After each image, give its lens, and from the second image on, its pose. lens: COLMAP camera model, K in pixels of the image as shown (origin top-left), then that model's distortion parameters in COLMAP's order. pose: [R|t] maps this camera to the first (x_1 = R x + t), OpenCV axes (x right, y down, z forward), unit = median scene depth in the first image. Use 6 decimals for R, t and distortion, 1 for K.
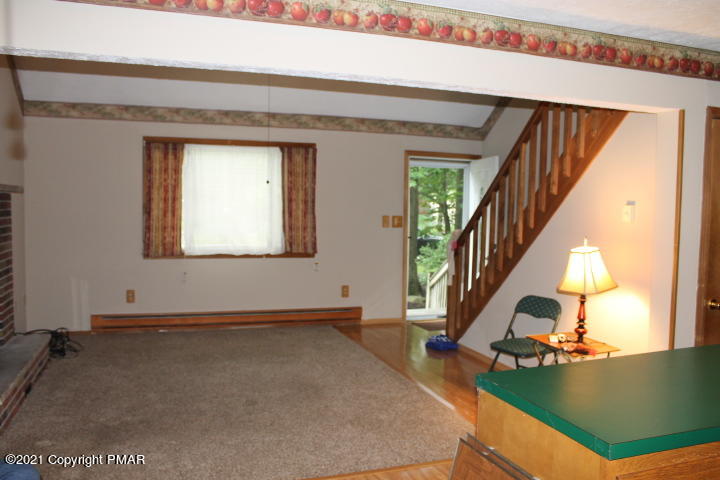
lens RADIAL K [[605.6, 0, 362.1], [0, 605.6, 242.3], [0, 0, 1]] dist [-0.169793, 0.151863]
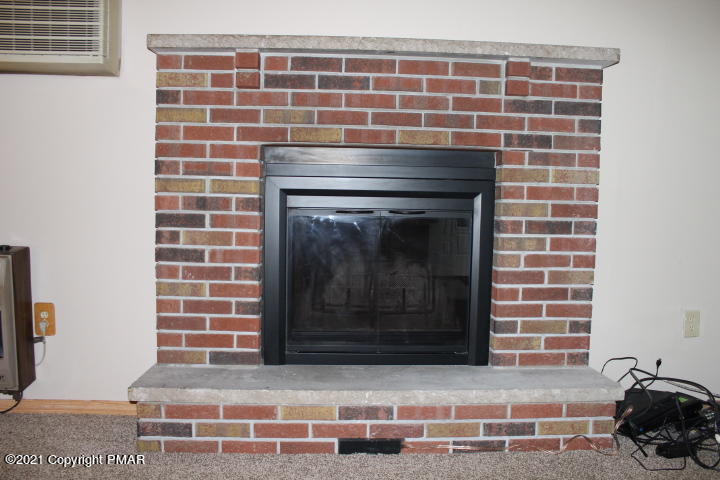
lens RADIAL K [[605.6, 0, 362.1], [0, 605.6, 242.3], [0, 0, 1]] dist [-0.169793, 0.151863]
pose [[-0.282926, 0.066442, -0.956838, -0.063751], [-0.084736, 0.991966, 0.093936, 0.021635], [0.955391, 0.107656, -0.275023, 0.726209]]
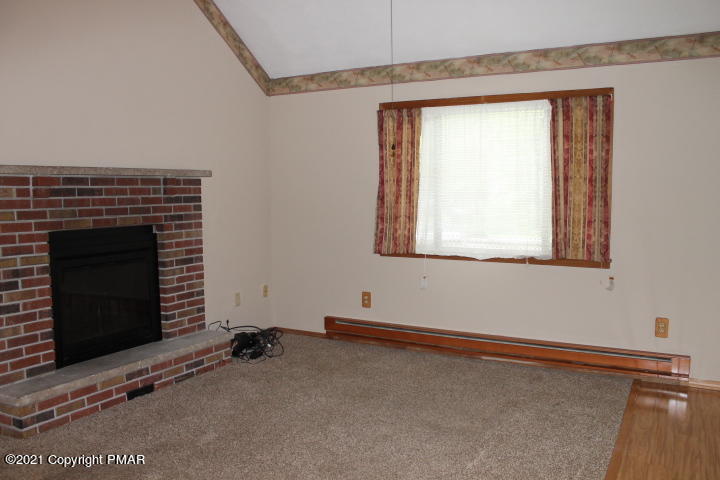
lens RADIAL K [[605.6, 0, 362.1], [0, 605.6, 242.3], [0, 0, 1]] dist [-0.169793, 0.151863]
pose [[0.665597, 0.044280, -0.744996, 0.221432], [-0.031108, 0.999017, 0.031585, -0.014633], [0.745662, 0.002152, 0.666321, 0.416728]]
